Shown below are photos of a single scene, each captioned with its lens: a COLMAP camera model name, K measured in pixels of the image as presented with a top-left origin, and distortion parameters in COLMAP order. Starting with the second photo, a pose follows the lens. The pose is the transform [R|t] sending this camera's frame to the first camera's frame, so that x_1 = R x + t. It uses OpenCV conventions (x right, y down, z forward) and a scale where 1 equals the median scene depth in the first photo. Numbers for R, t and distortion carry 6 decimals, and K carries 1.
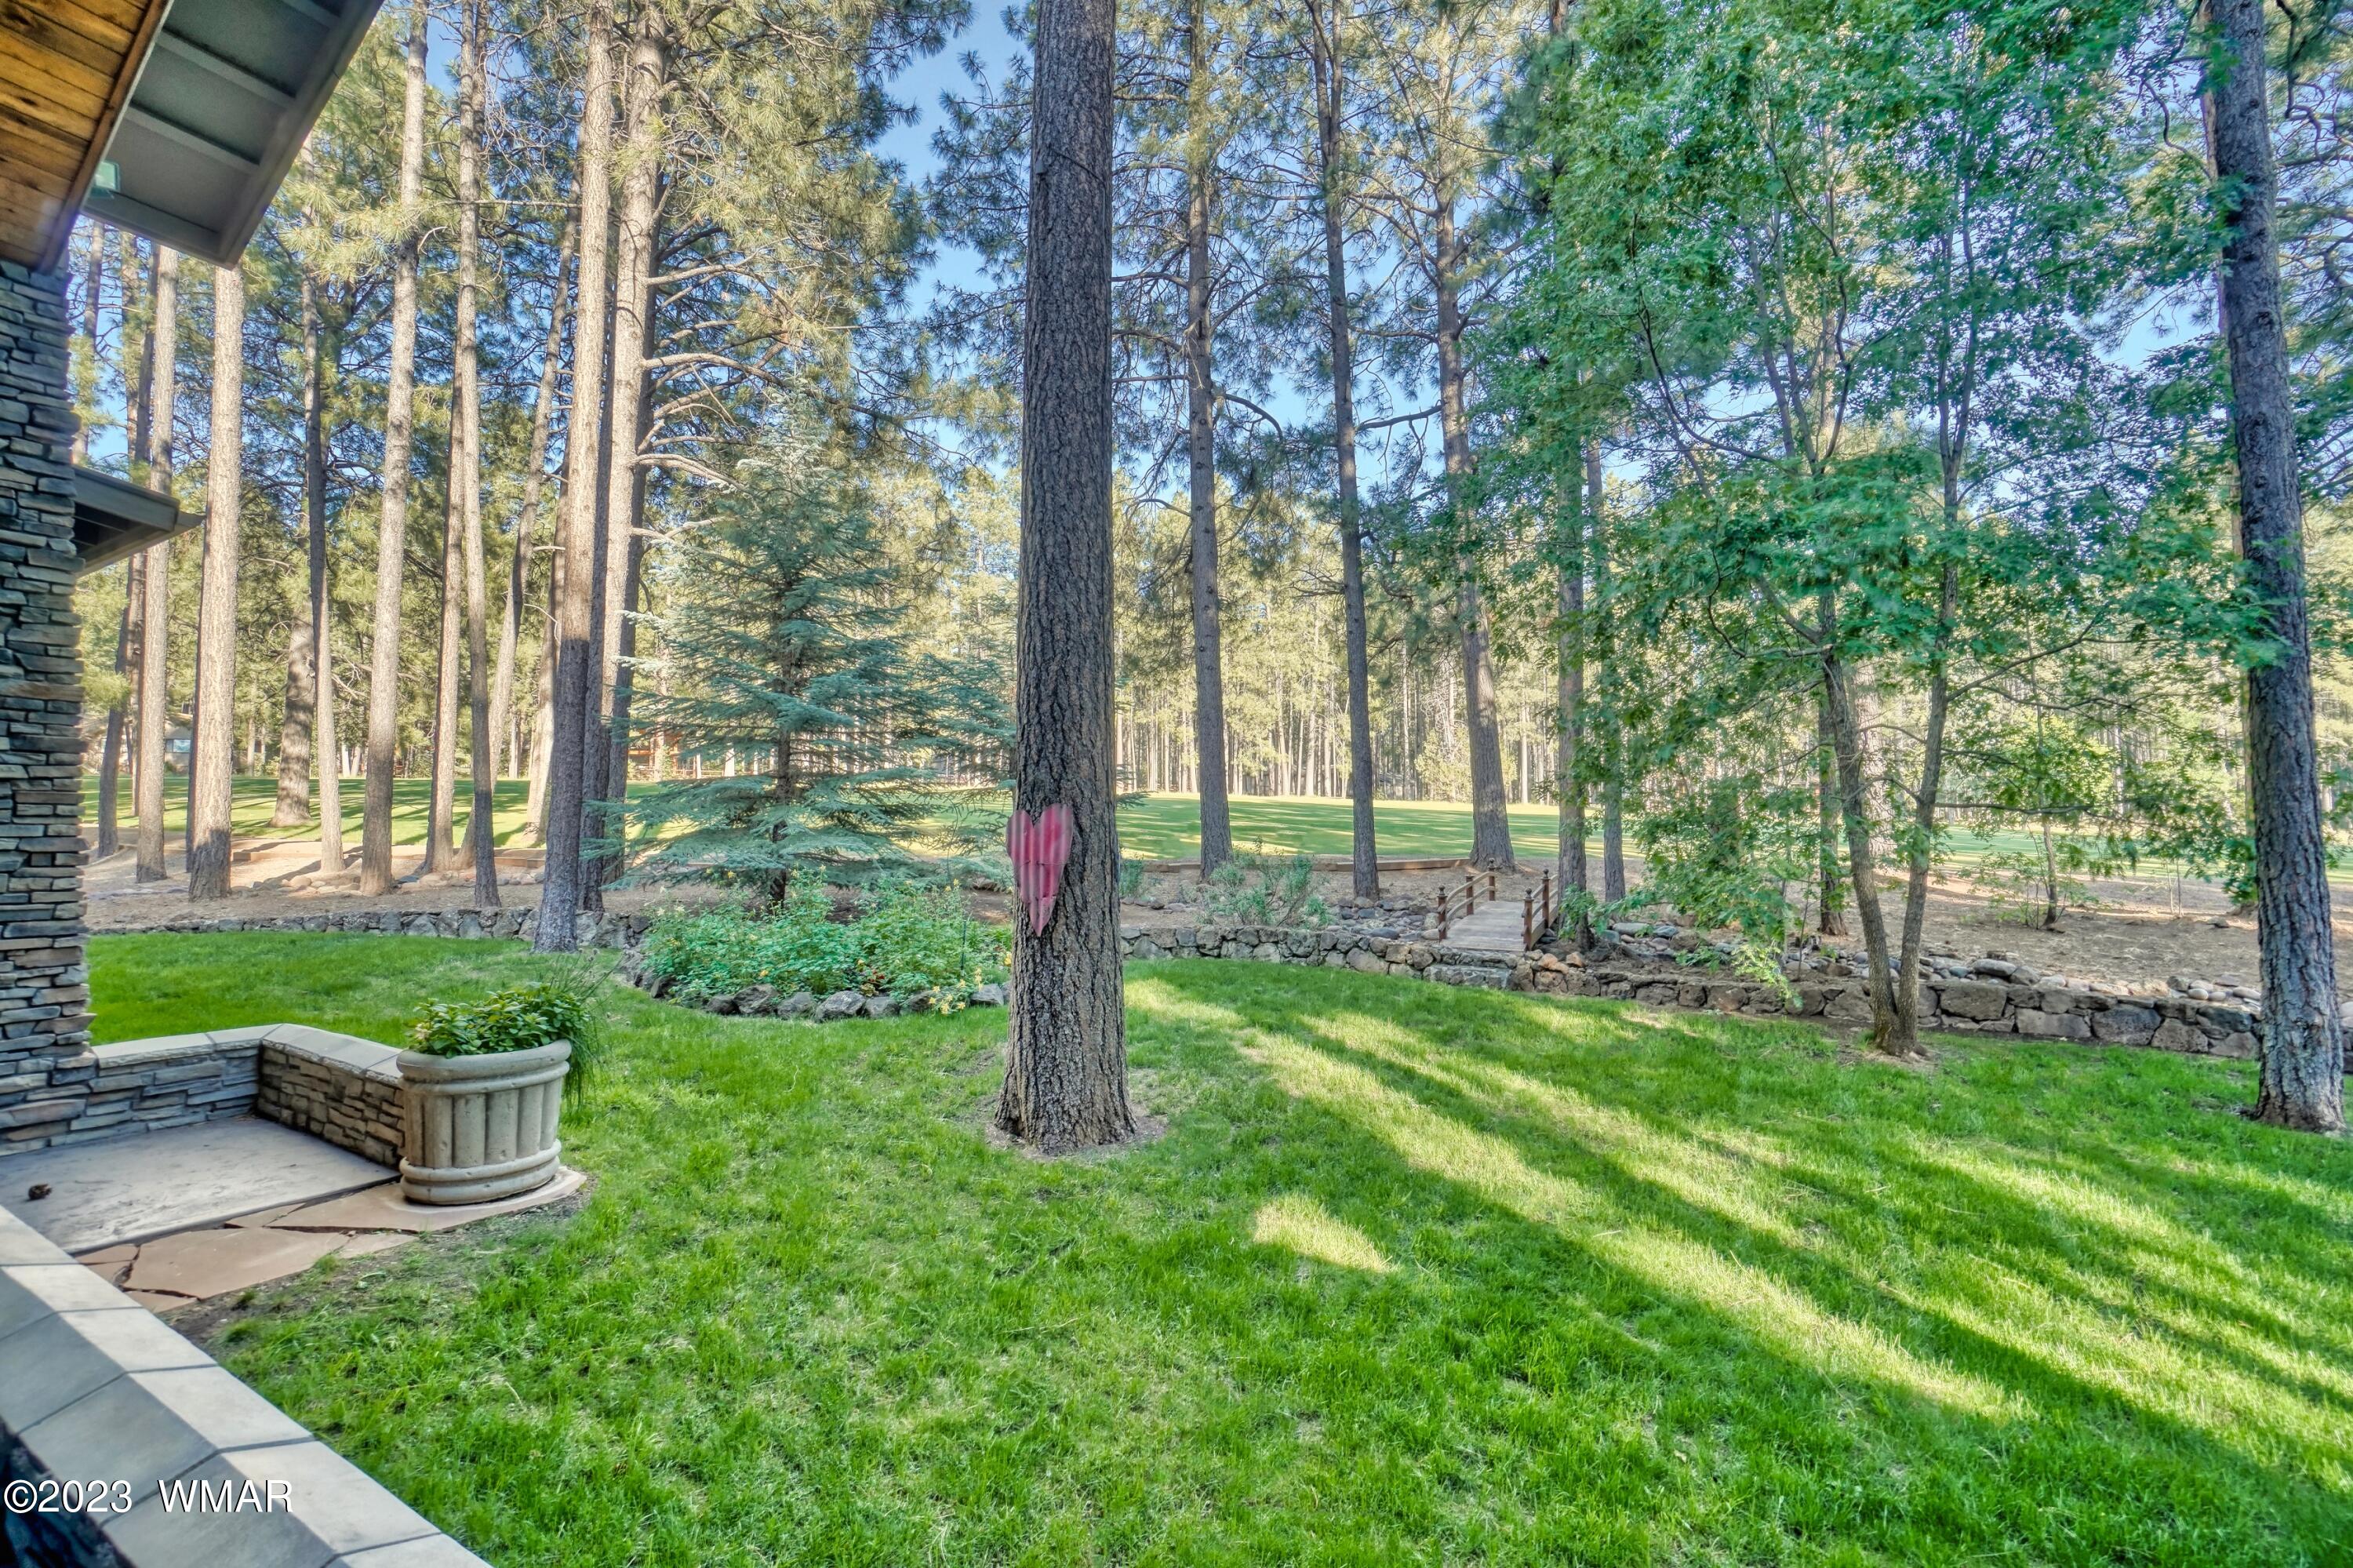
lens RADIAL K [[1037.8, 0, 1169.4], [0, 1037.8, 780.5], [0, 0, 1]] dist [-0.069035, 0.023699]
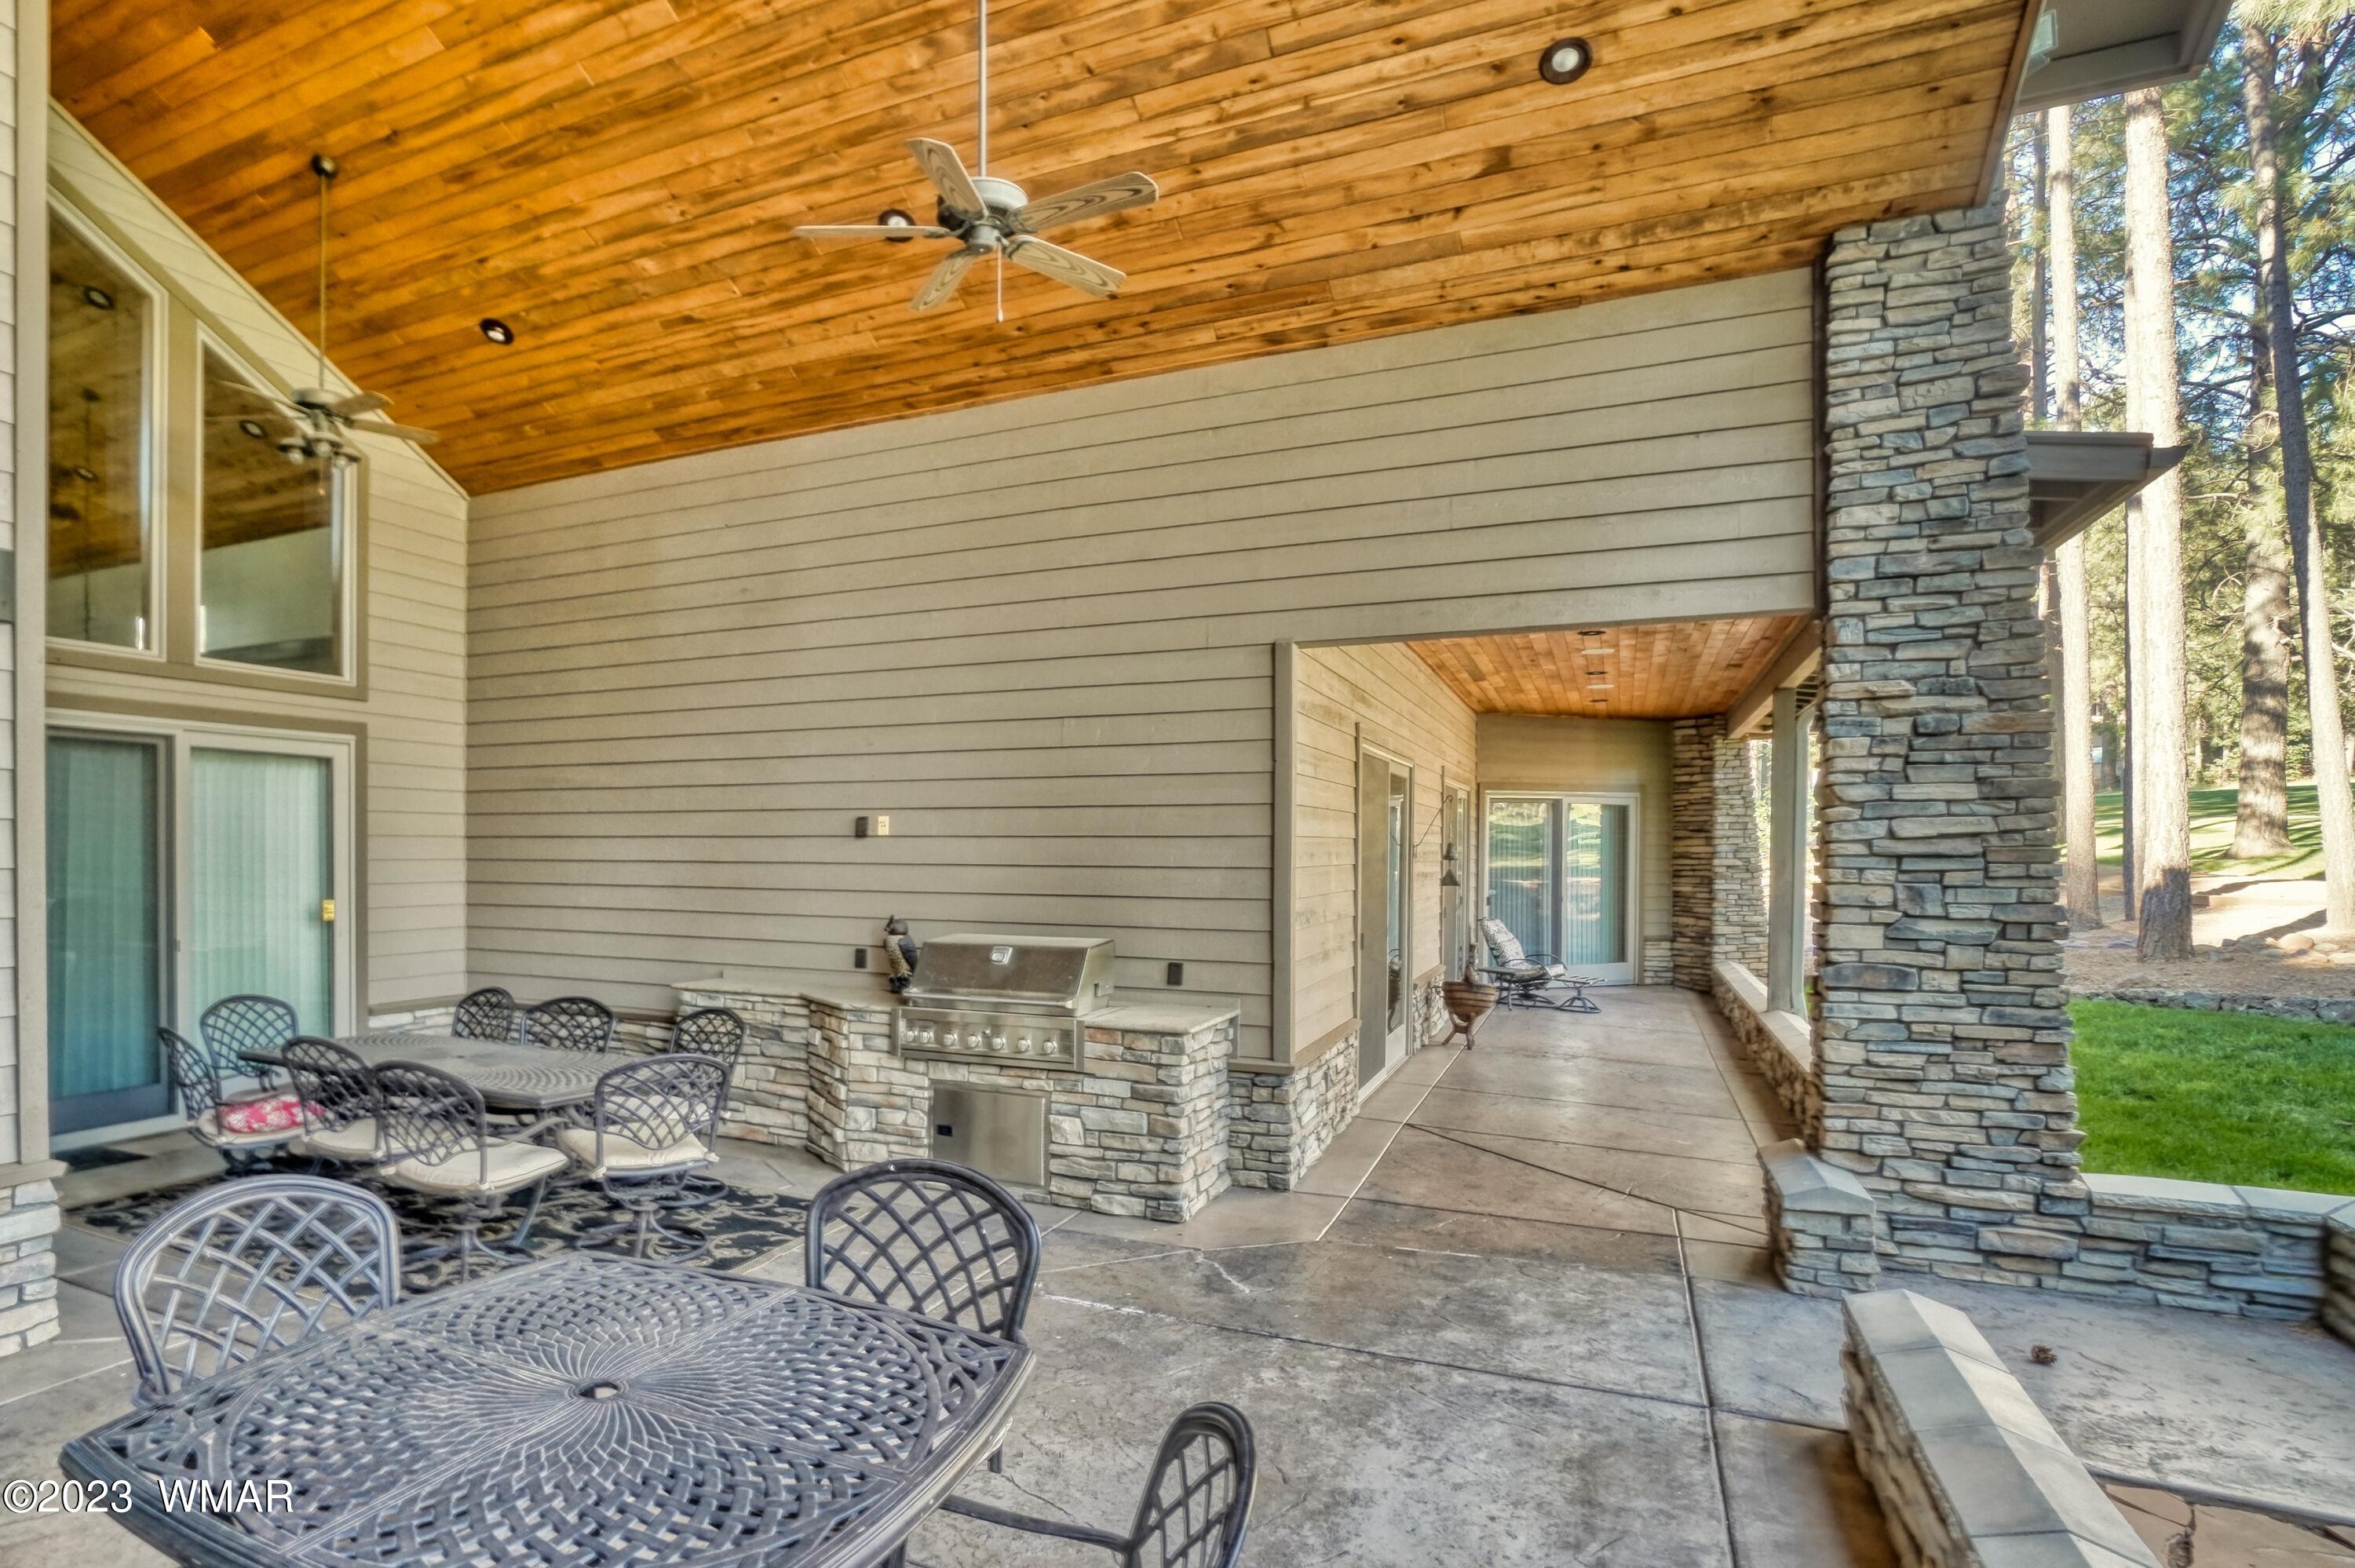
lens RADIAL K [[1284.6, 0, 954.7], [0, 1284.6, 871.6], [0, 0, 1]] dist [-0.039937, 0.016625]
pose [[0.052403, 0.006489, -0.998605, -0.091823], [0.055926, 0.998390, 0.009422, -0.015688], [0.997059, -0.056342, 0.051956, 0.046762]]
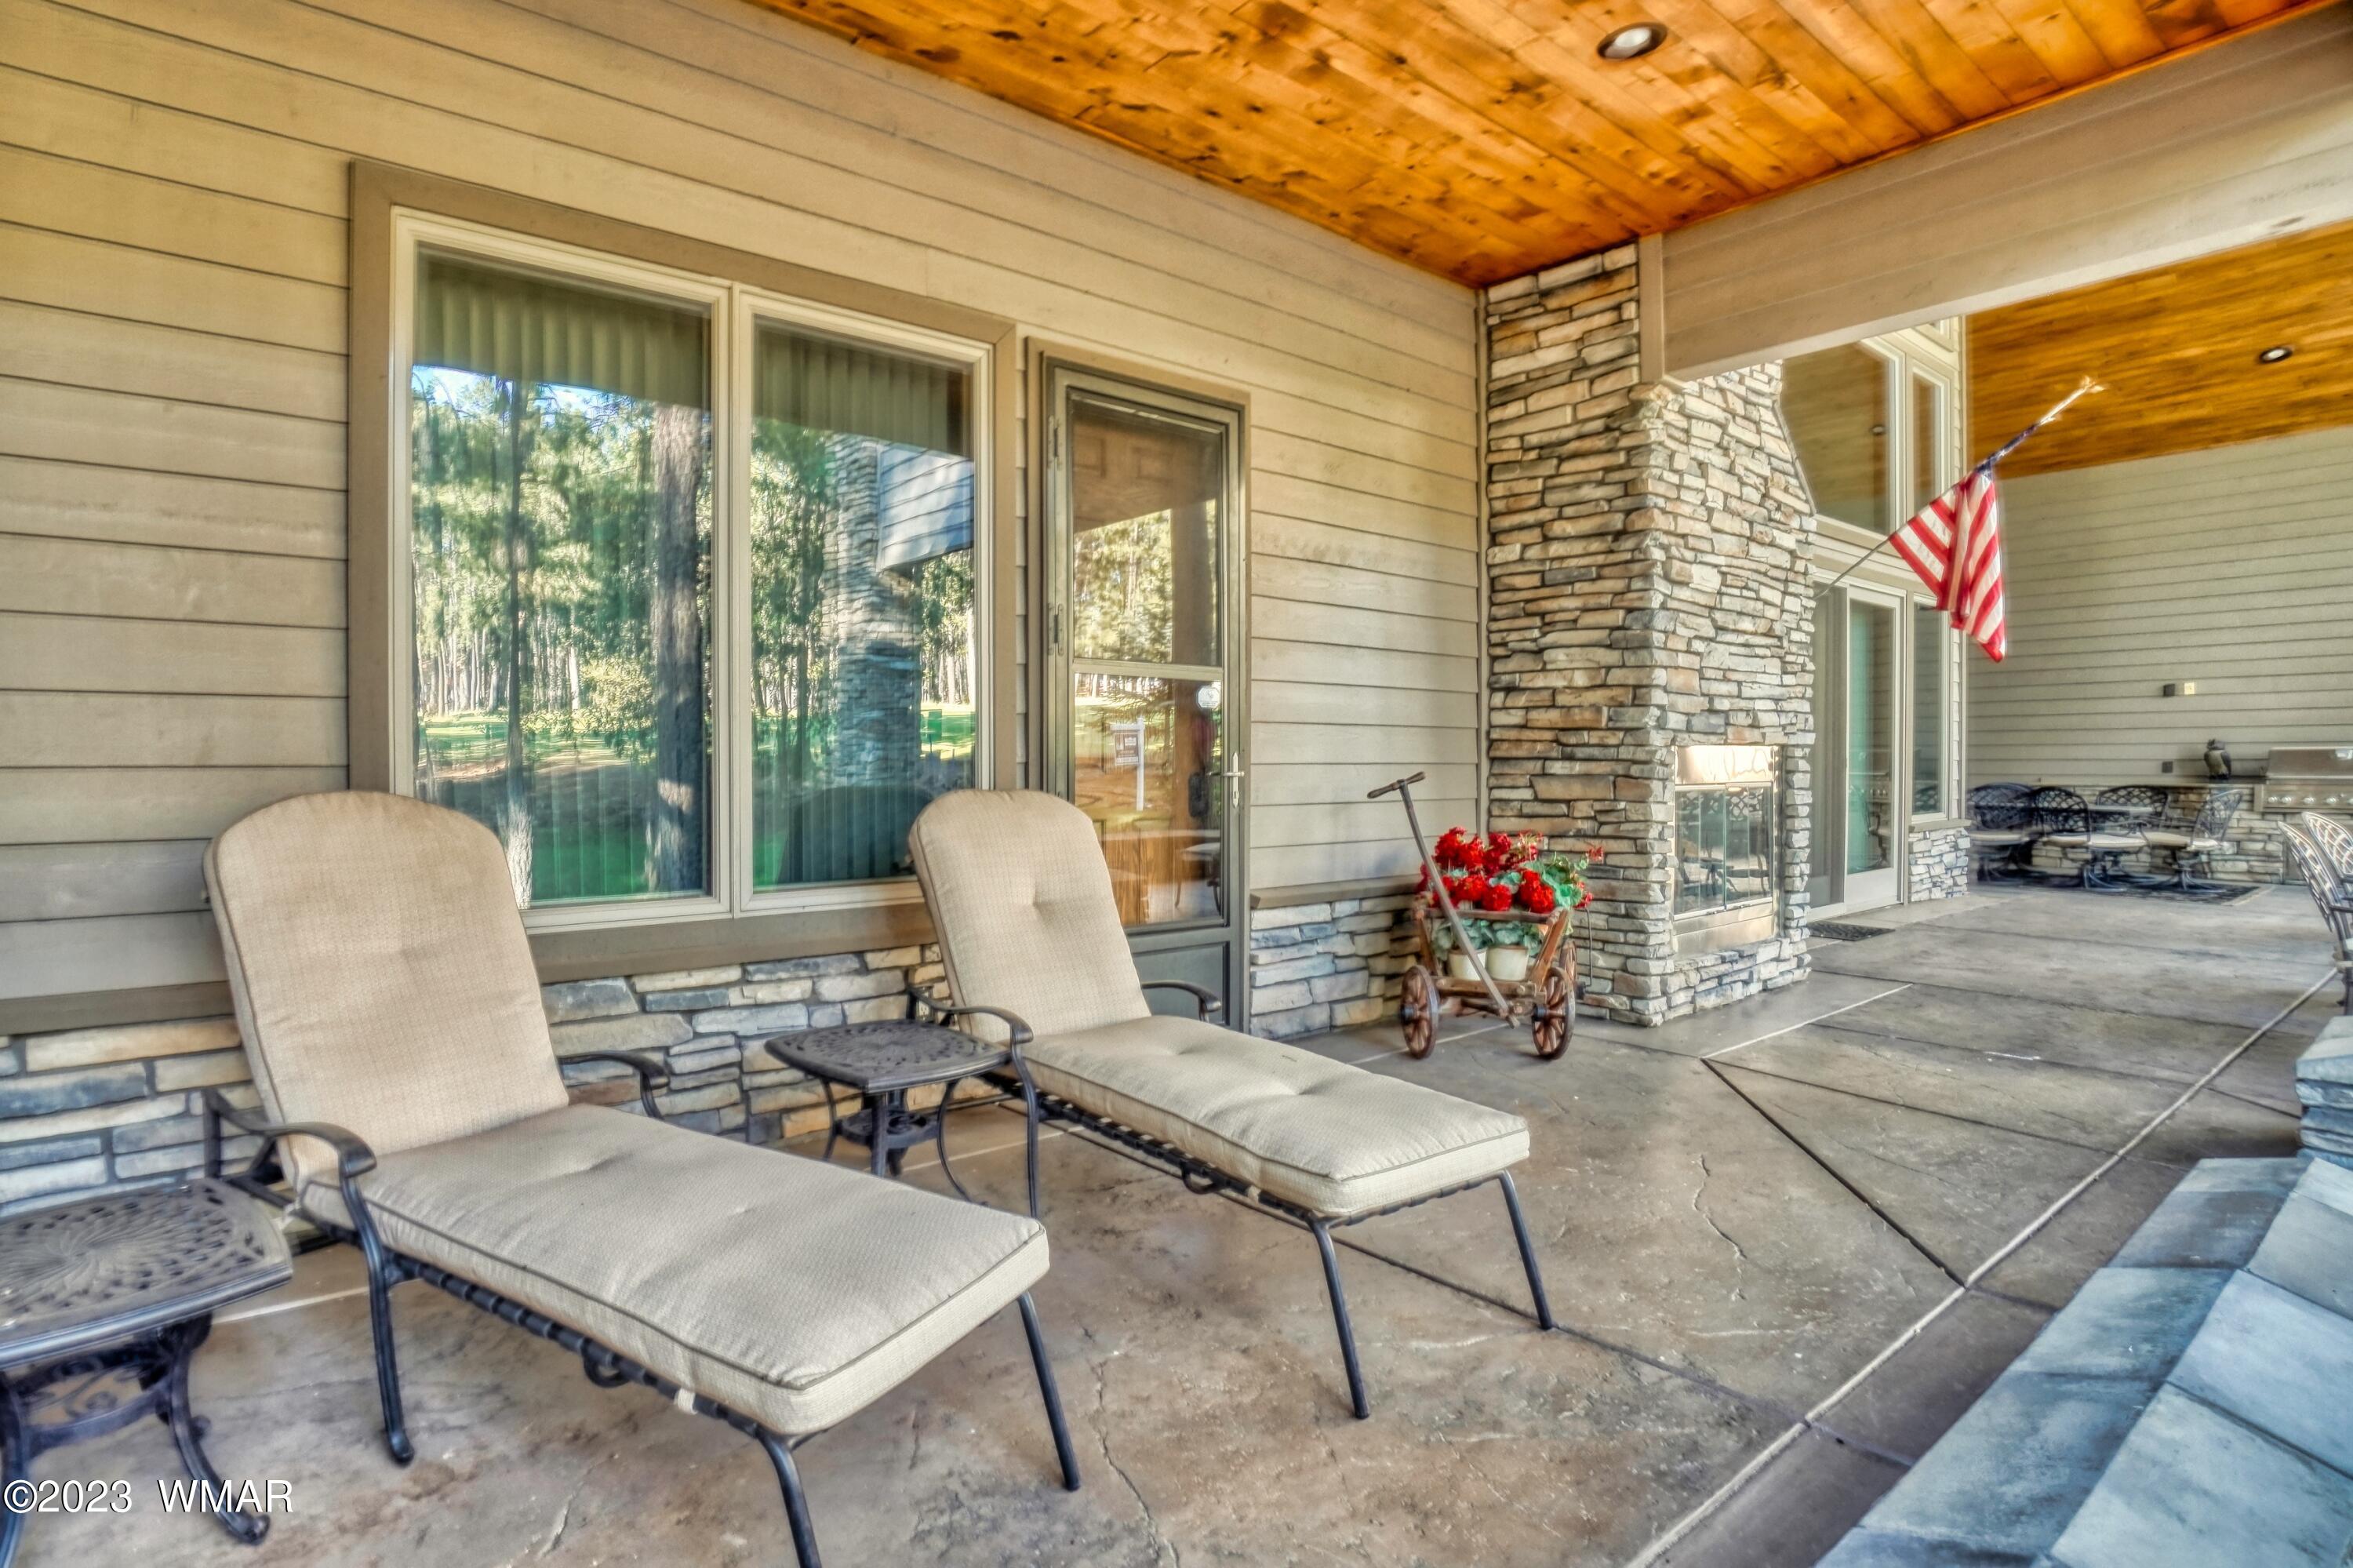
lens RADIAL K [[1197.3, 0, 996.4], [0, 1197.3, 788.6], [0, 0, 1]] dist [-0.072725, 0.027543]
pose [[-0.409584, 0.012067, -0.912193, 0.826444], [0.053903, 0.998486, -0.010994, 0.014686], [0.910679, -0.053673, -0.409614, -0.691099]]
